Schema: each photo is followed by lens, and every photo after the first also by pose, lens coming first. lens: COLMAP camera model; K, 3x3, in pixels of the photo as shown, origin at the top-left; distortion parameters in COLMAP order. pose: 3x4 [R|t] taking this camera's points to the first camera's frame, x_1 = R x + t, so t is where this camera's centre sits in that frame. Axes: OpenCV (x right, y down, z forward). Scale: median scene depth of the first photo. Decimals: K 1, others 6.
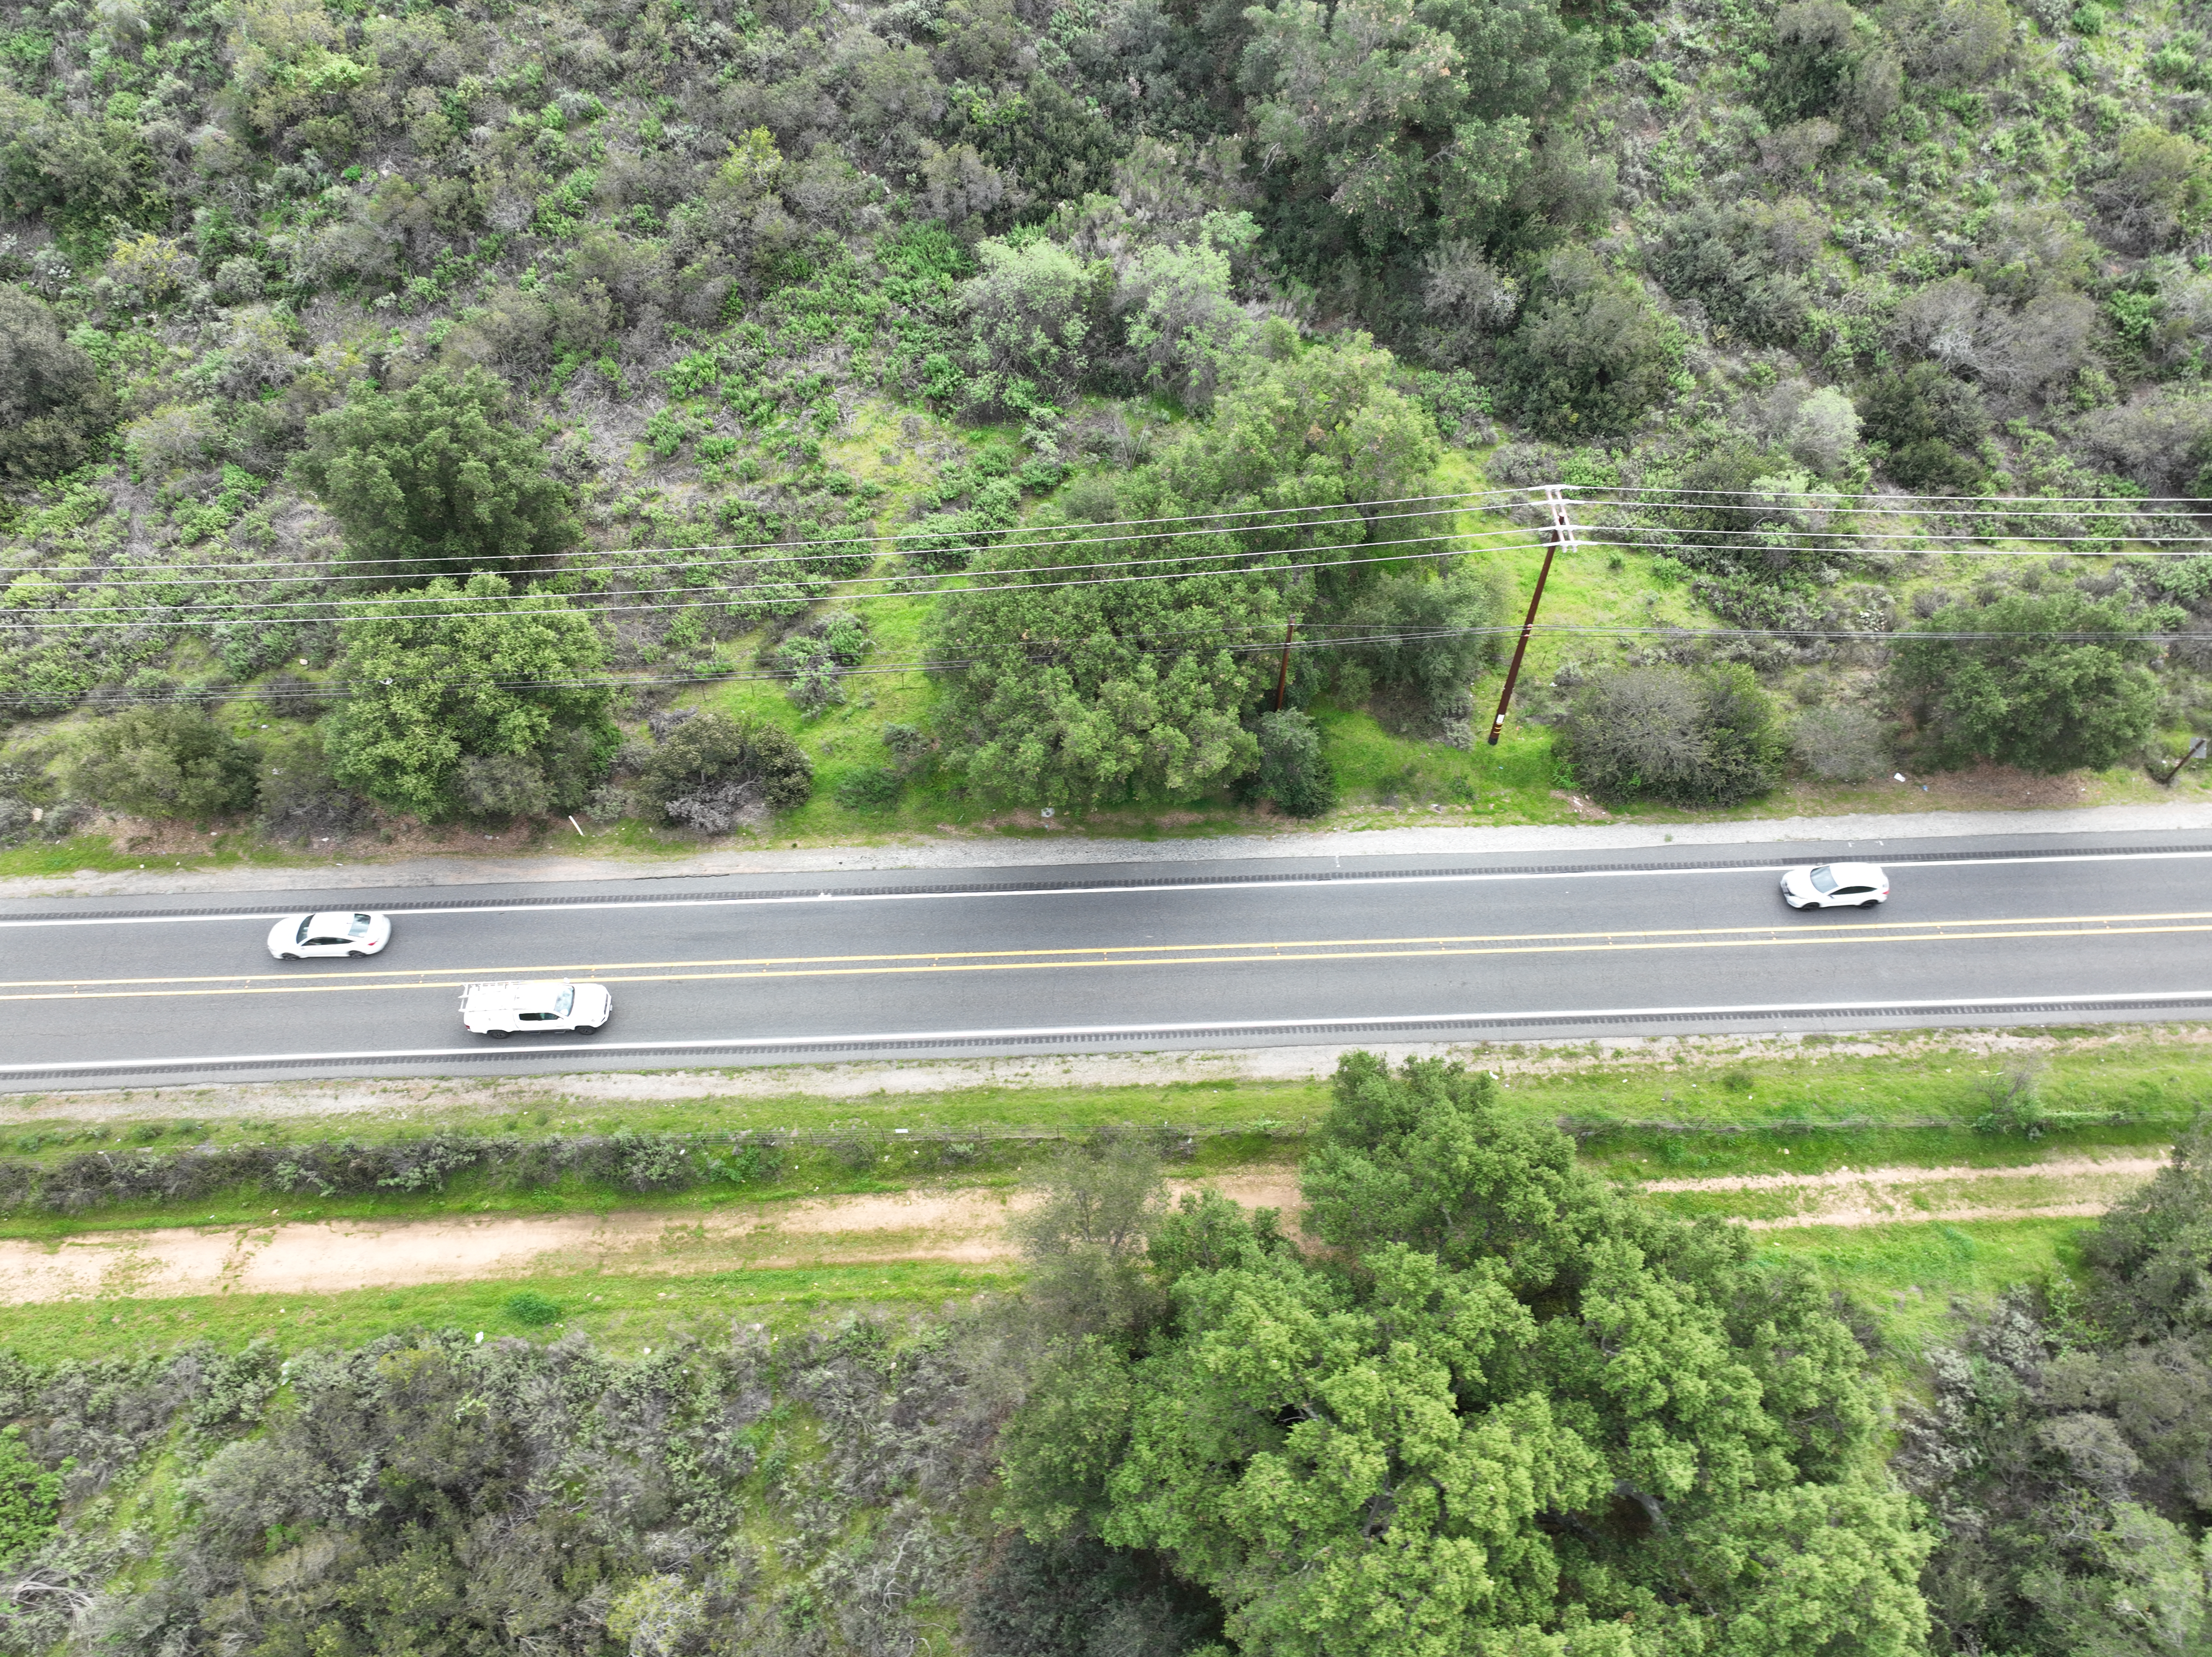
lens RADIAL K [[1566.8, 0, 1109.6], [0, 1566.8, 824.0], [0, 0, 1]] dist [-0.003854, 0.025729]
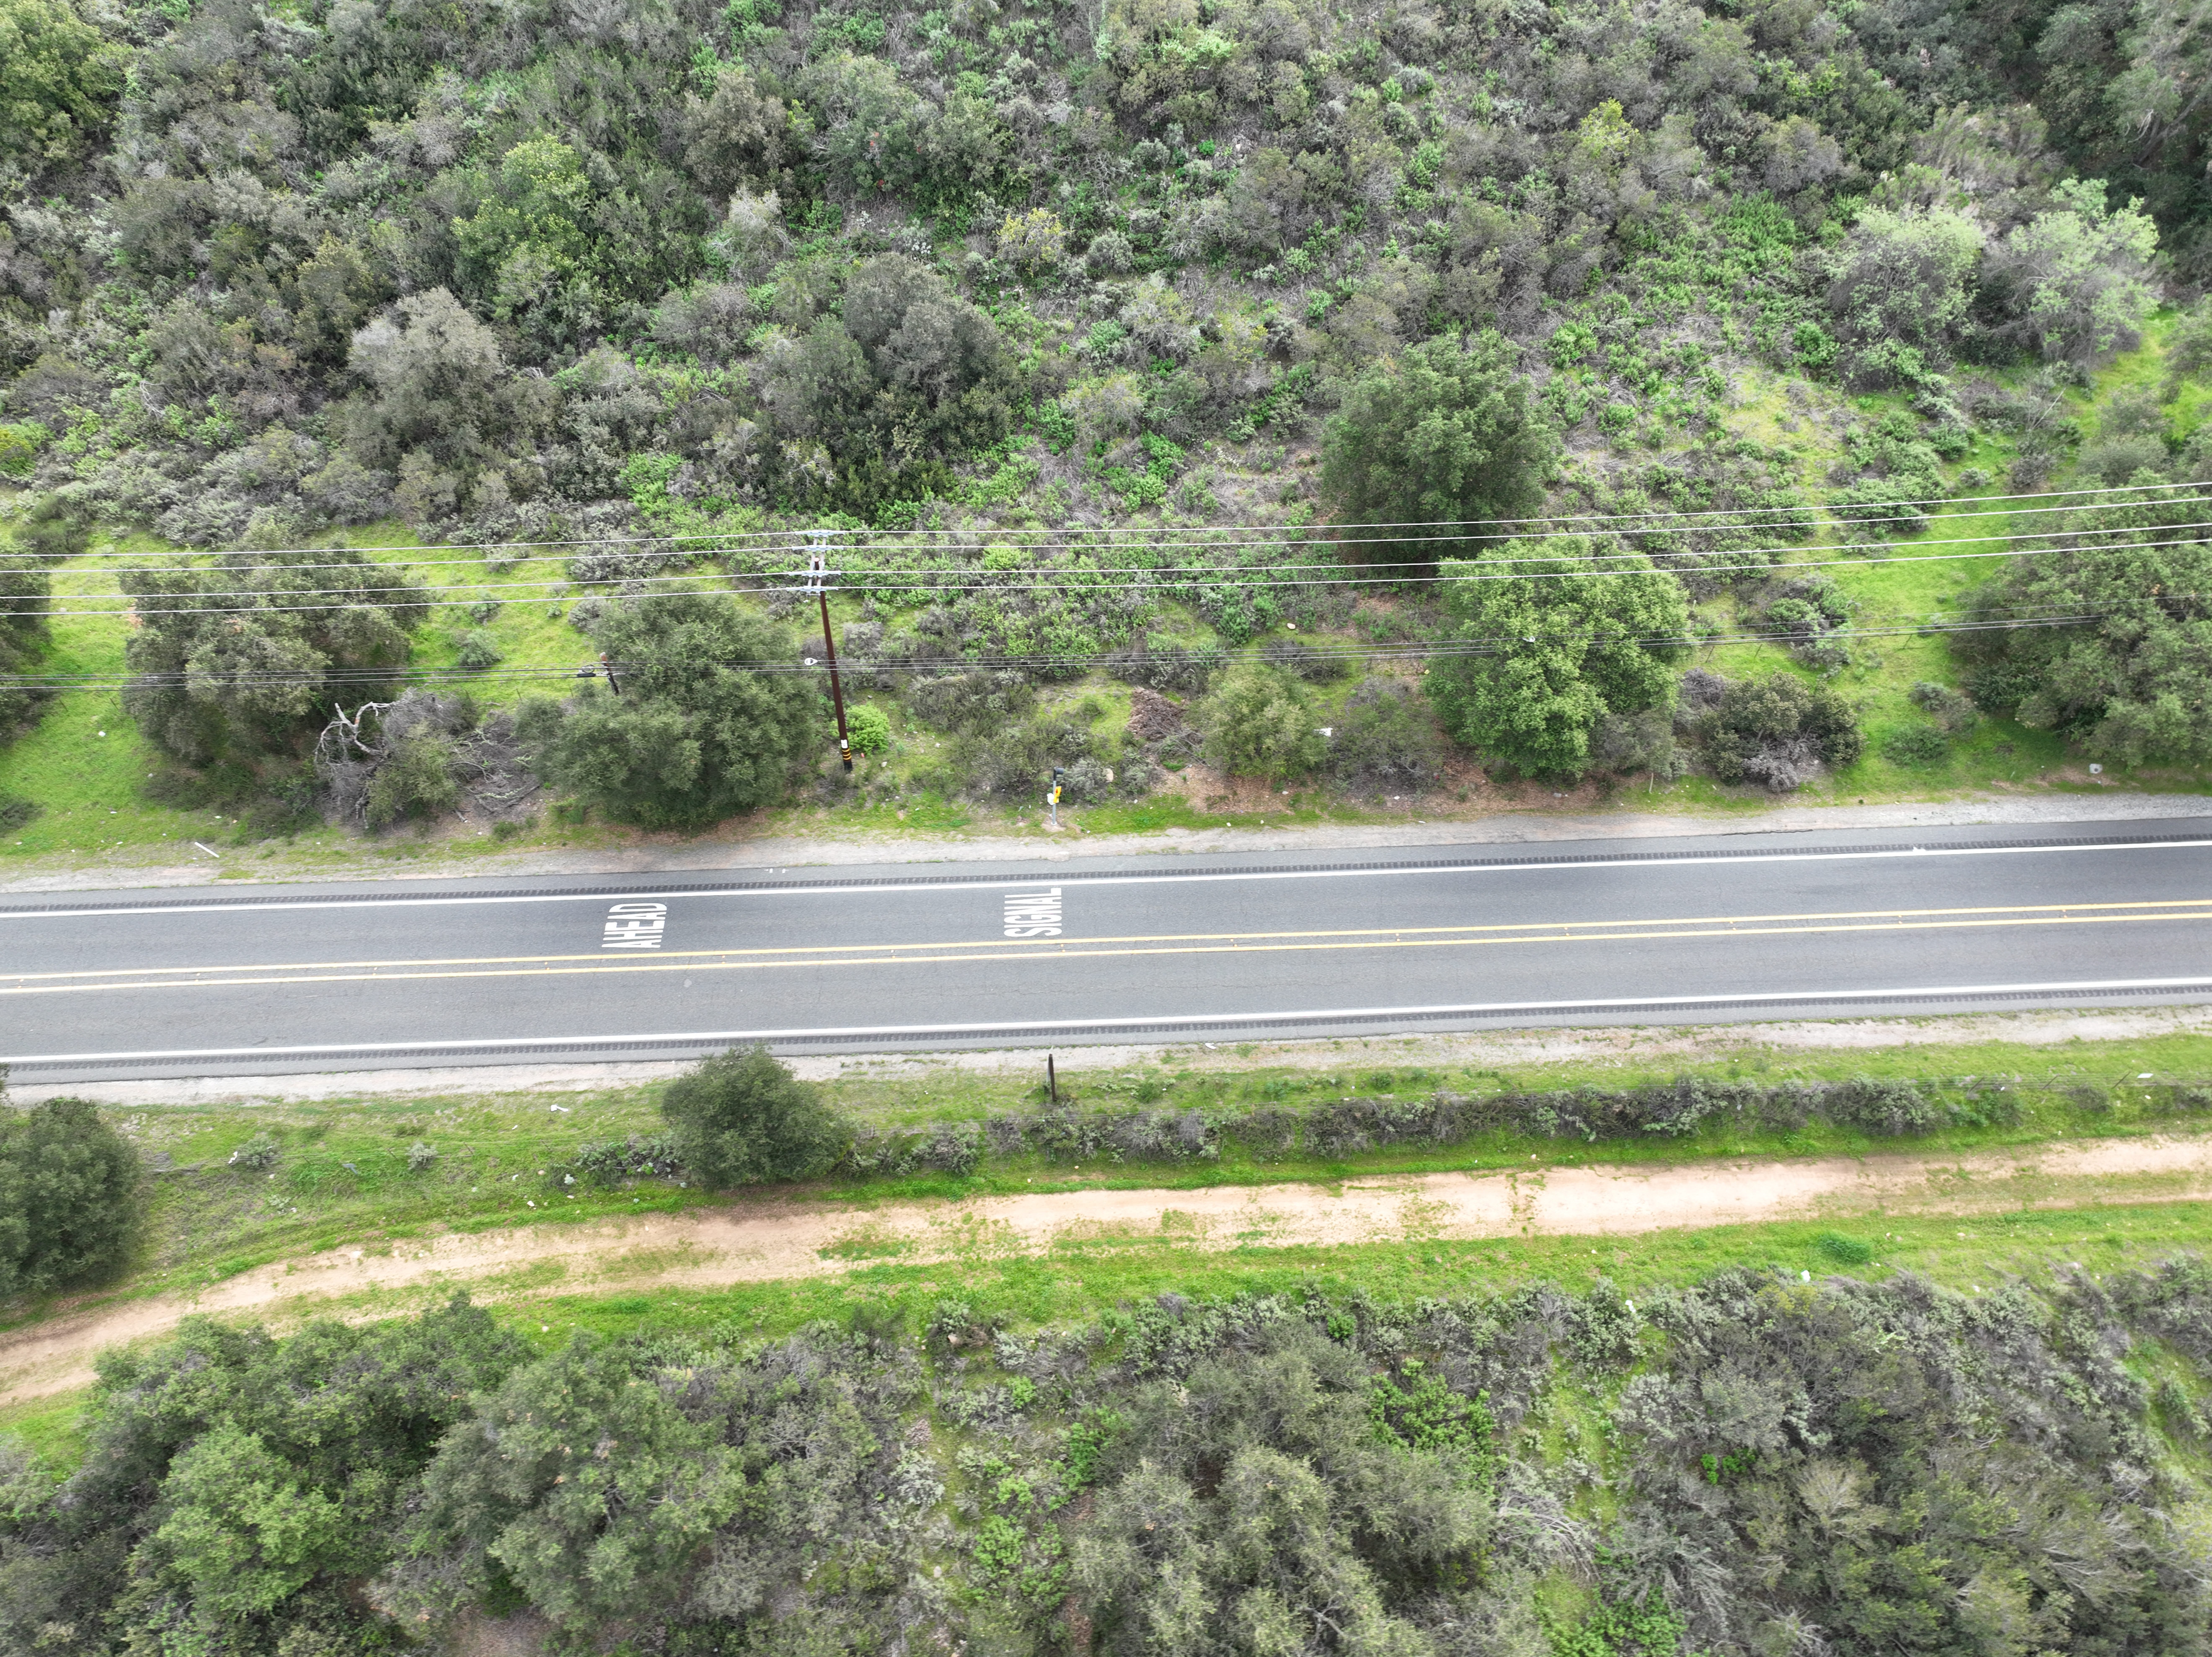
lens RADIAL K [[1562.0, 0, 1109.6], [0, 1562.0, 824.2], [0, 0, 1]] dist [0.003412, 0.013100]
pose [[0.999975, -0.004121, 0.005783, -0.686976], [0.004108, 0.999989, 0.002261, 0.023709], [-0.005792, -0.002237, 0.999981, -0.010711]]
